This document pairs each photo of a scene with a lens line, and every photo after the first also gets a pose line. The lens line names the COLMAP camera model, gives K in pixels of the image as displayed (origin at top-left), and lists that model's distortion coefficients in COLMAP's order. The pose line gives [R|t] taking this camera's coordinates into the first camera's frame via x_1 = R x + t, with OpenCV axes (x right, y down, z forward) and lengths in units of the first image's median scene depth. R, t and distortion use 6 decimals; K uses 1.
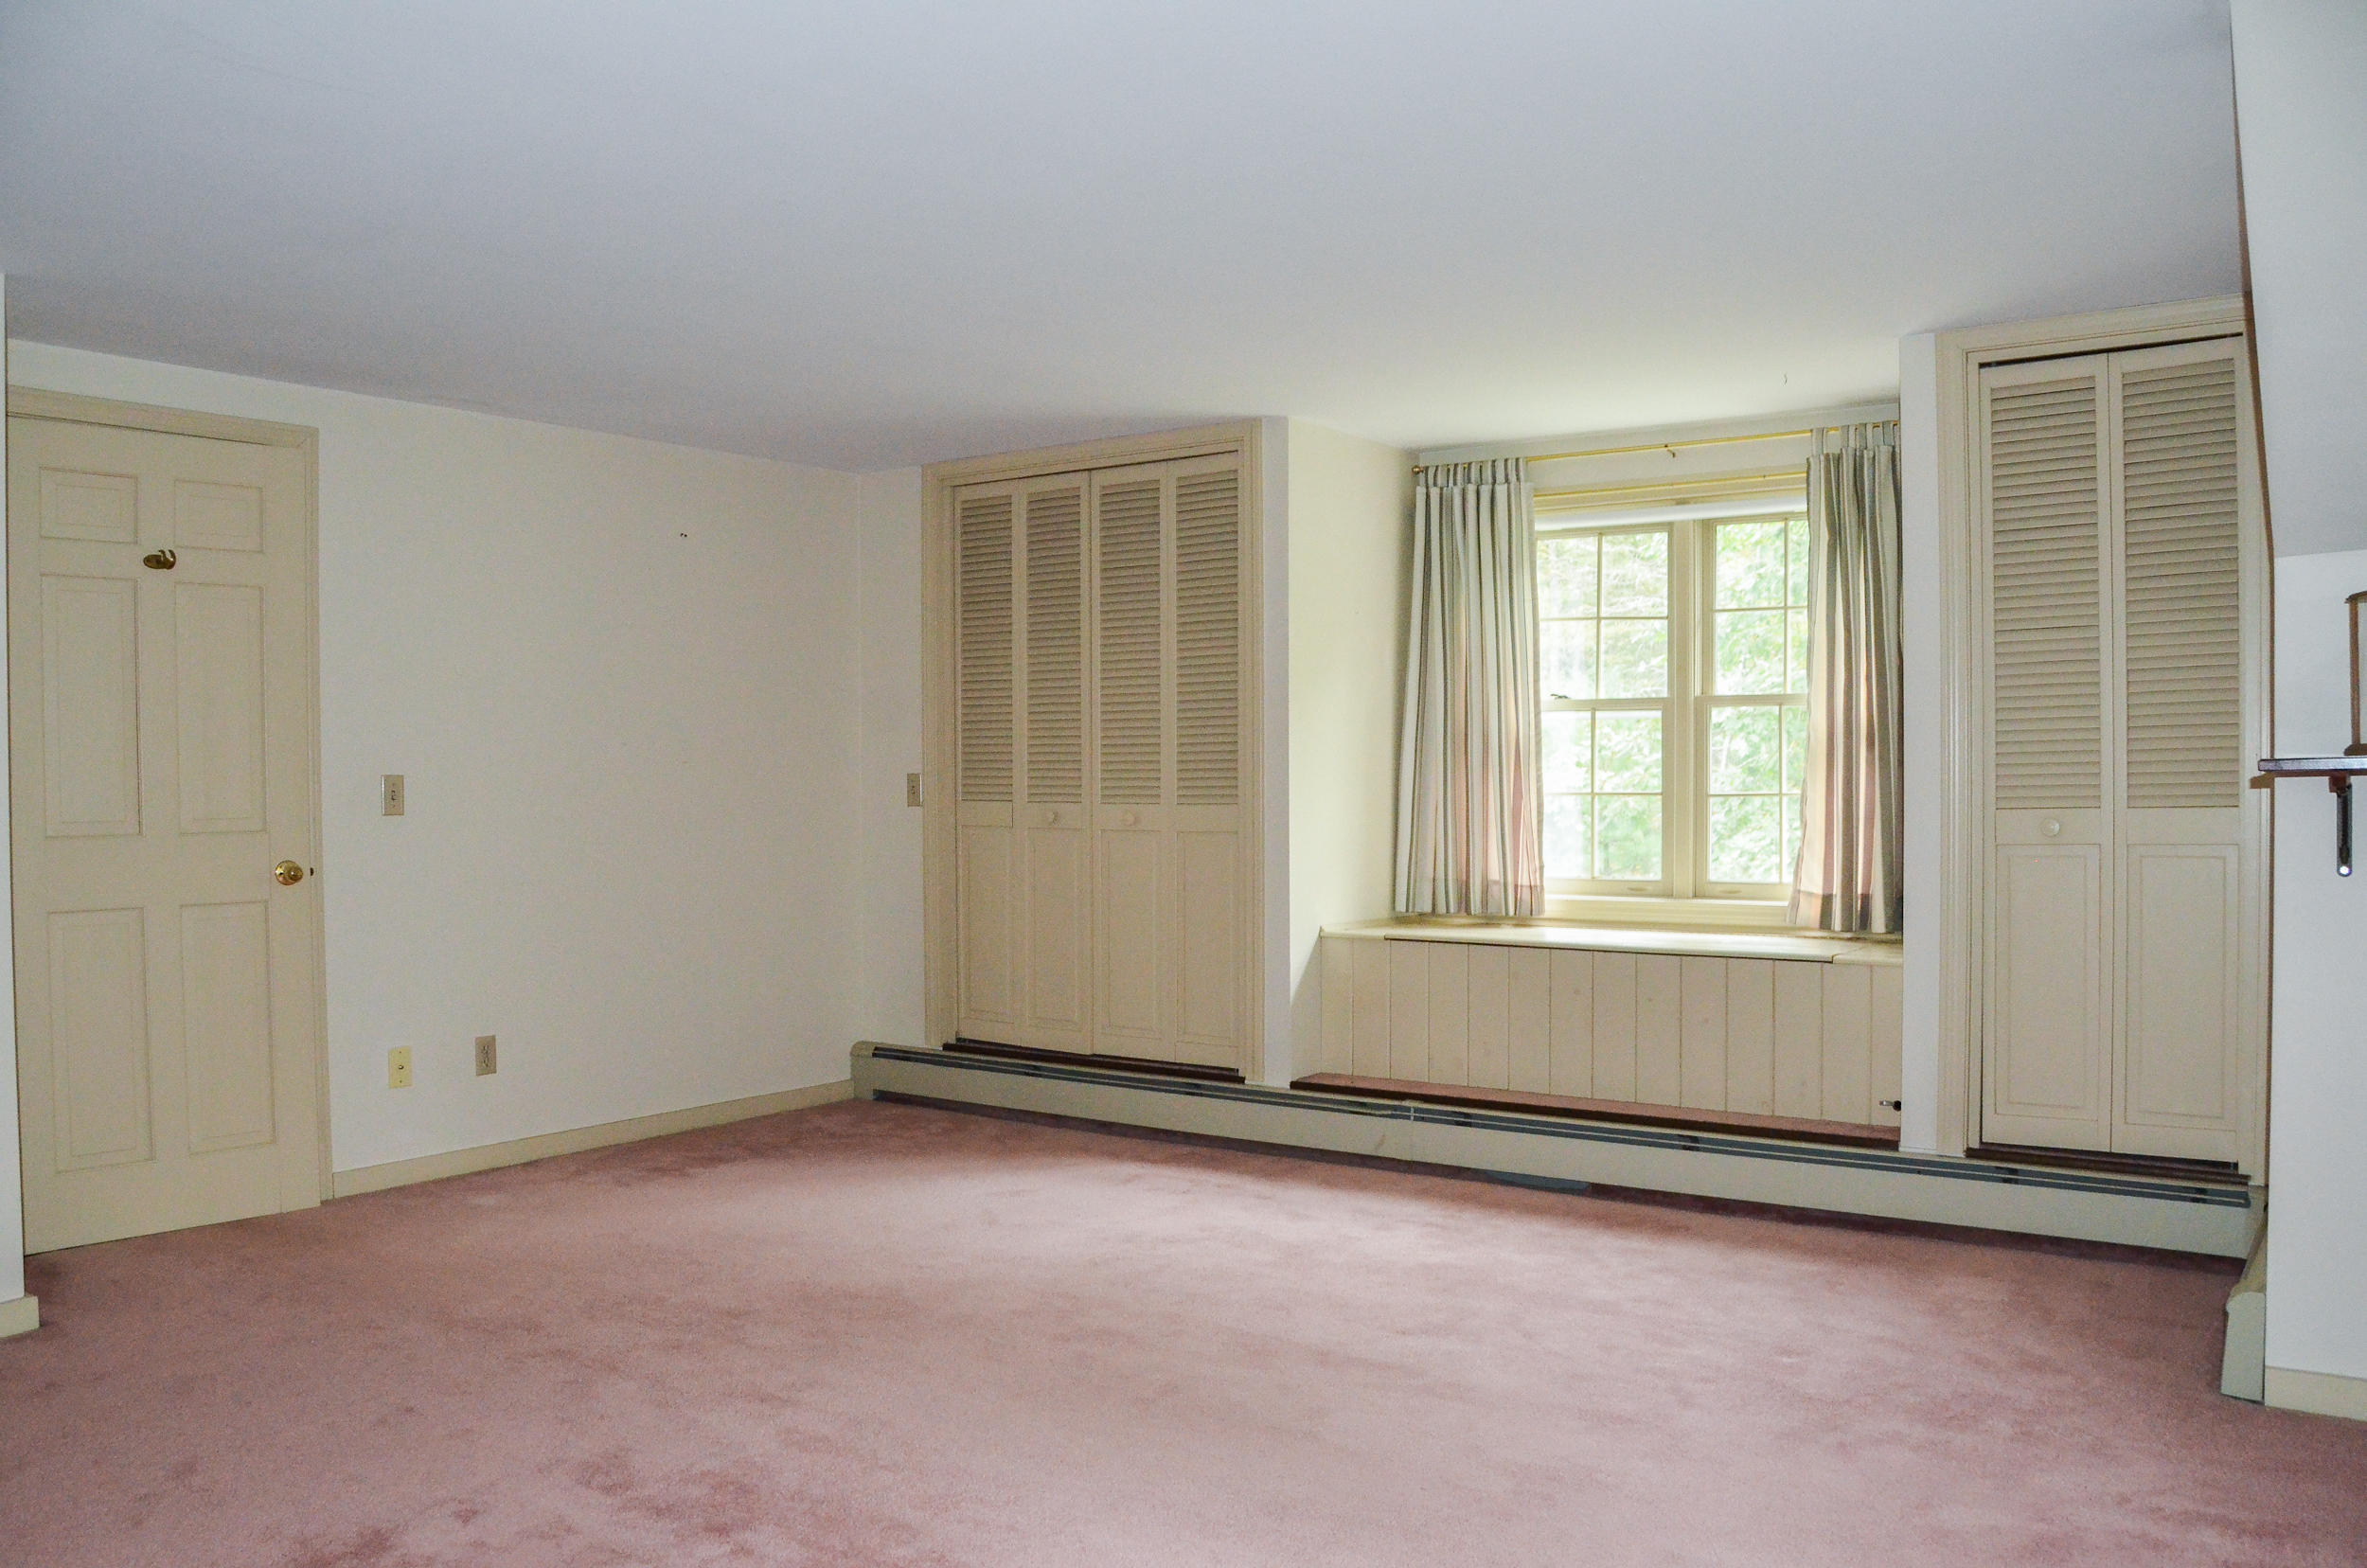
lens RADIAL K [[1845.0, 0, 1170.2], [0, 1845.0, 810.8], [0, 0, 1]] dist [-0.161357, 0.124077]
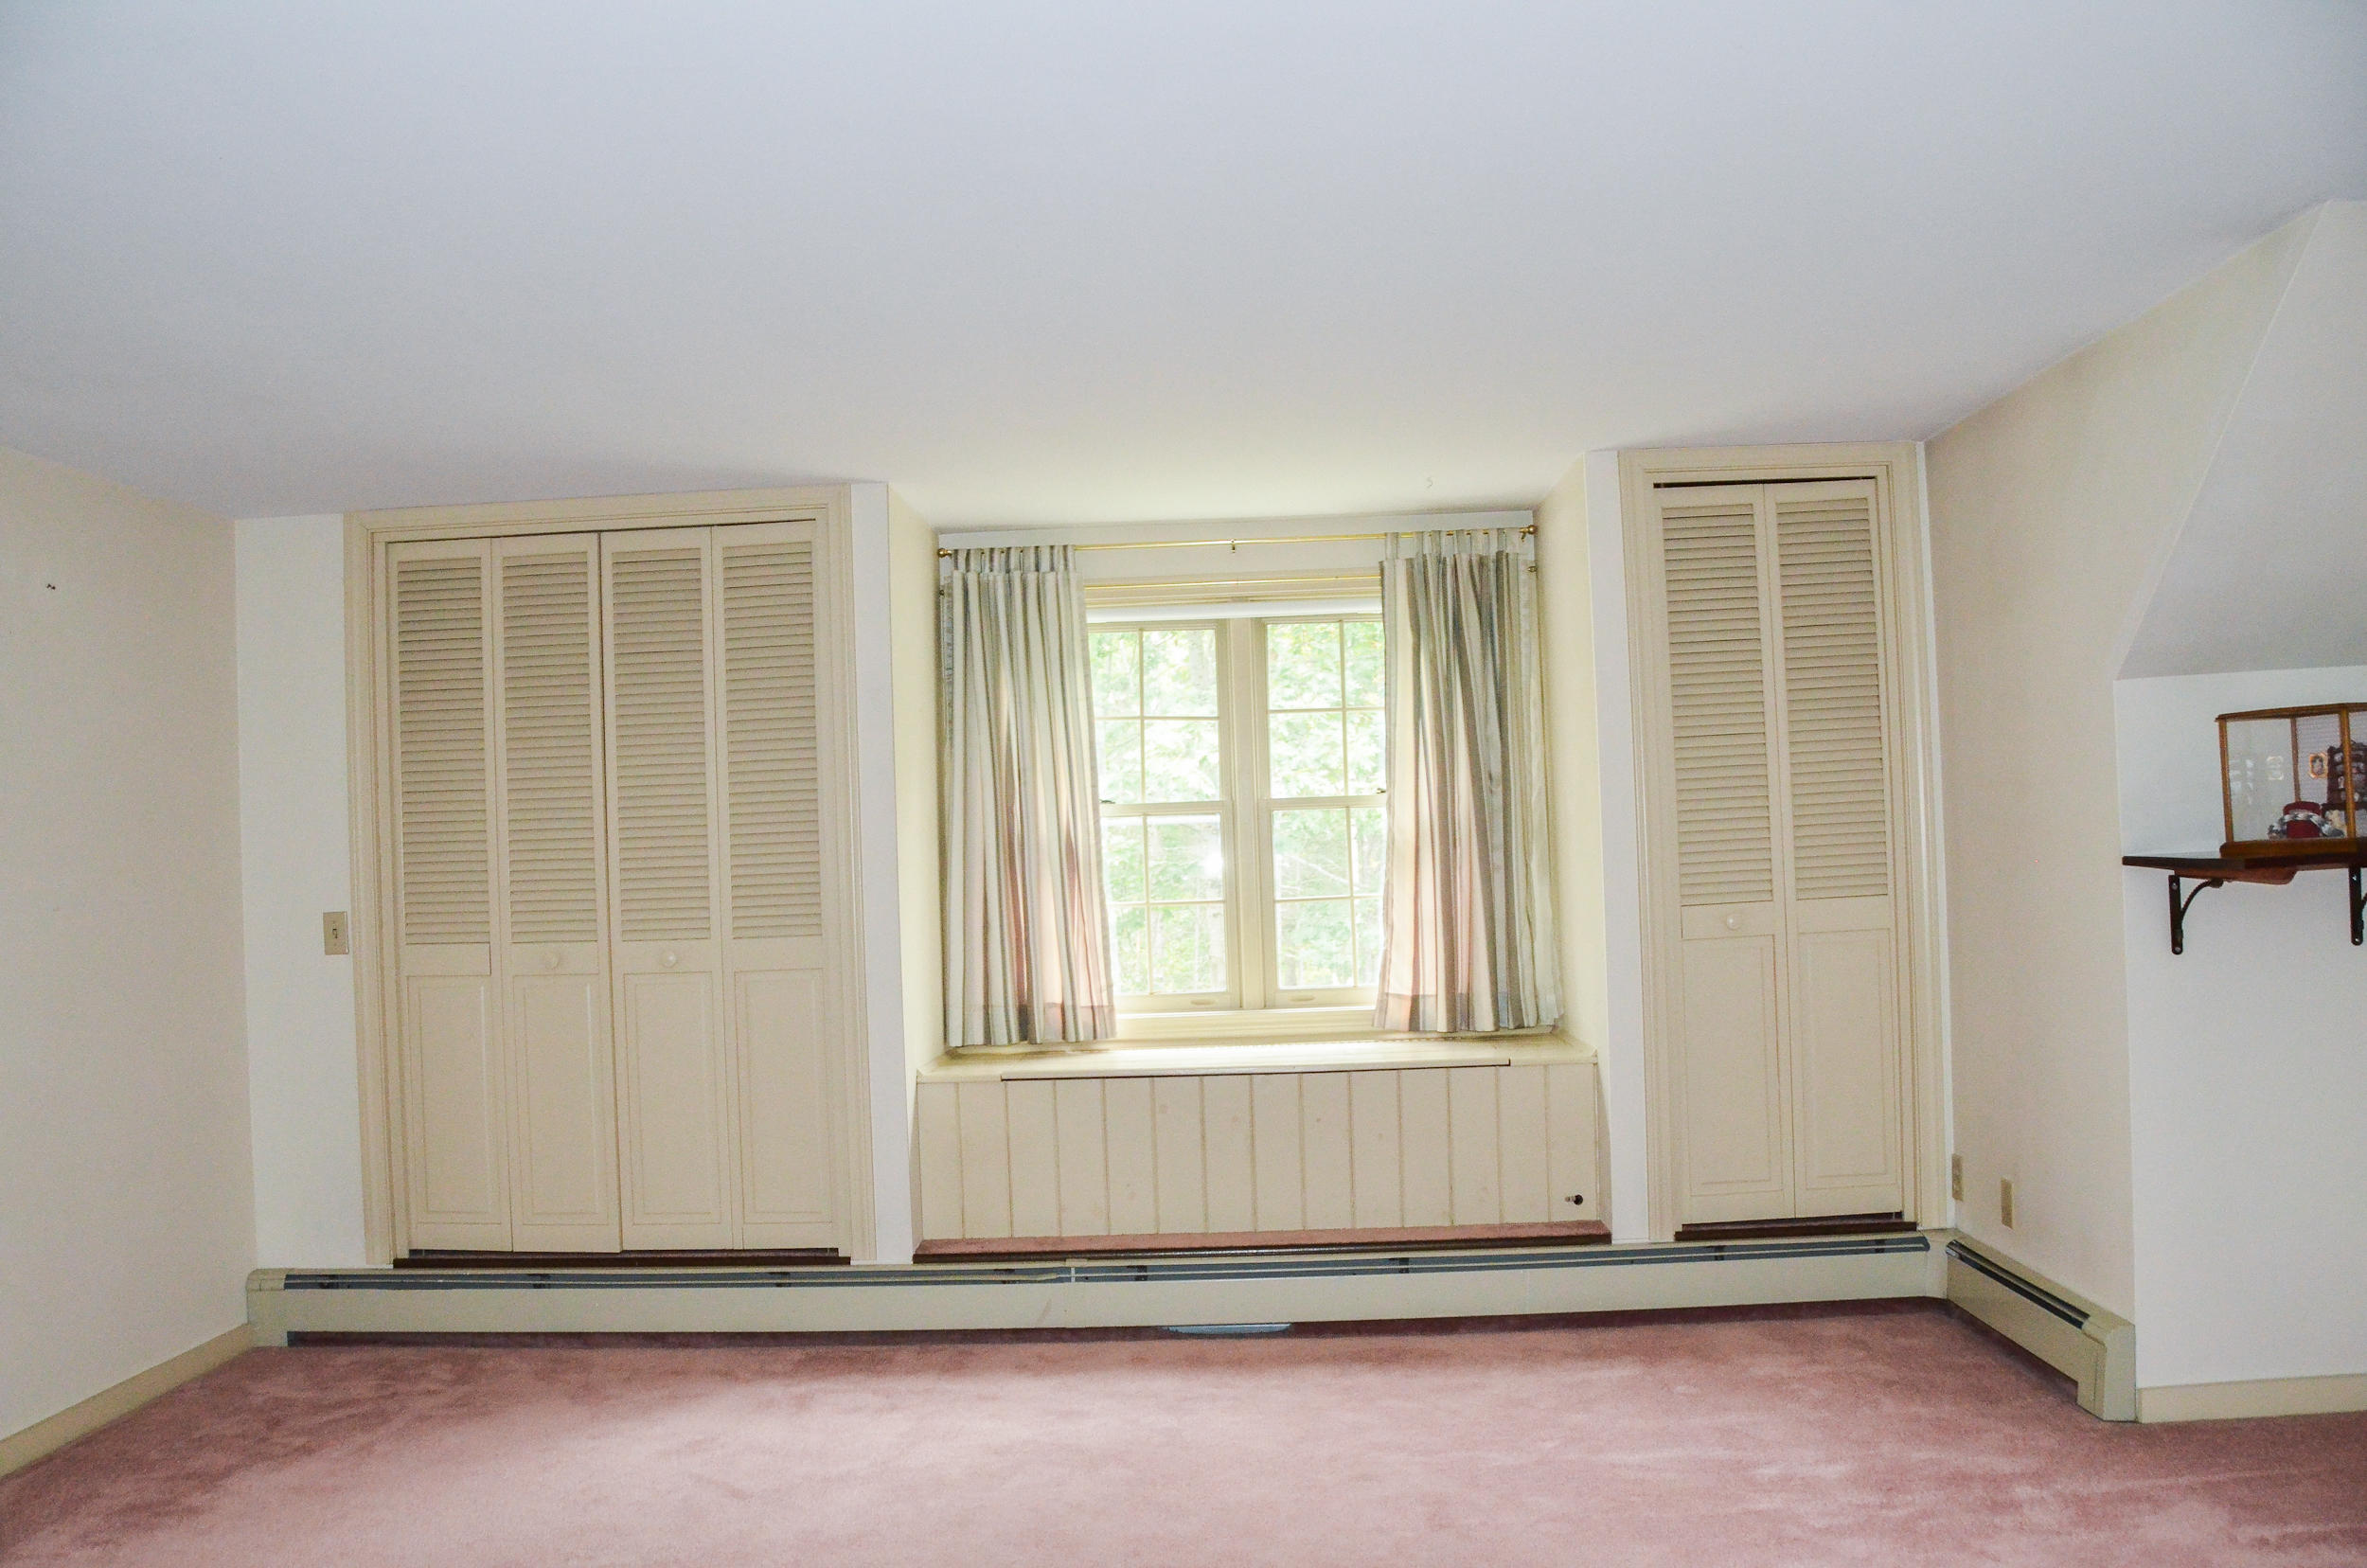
lens RADIAL K [[1845.0, 0, 1170.2], [0, 1845.0, 810.8], [0, 0, 1]] dist [-0.161357, 0.124077]
pose [[0.836320, -0.014797, 0.548042, -0.311364], [0.041086, 0.998516, -0.035739, -0.025703], [-0.546700, 0.052406, 0.835687, 0.221434]]
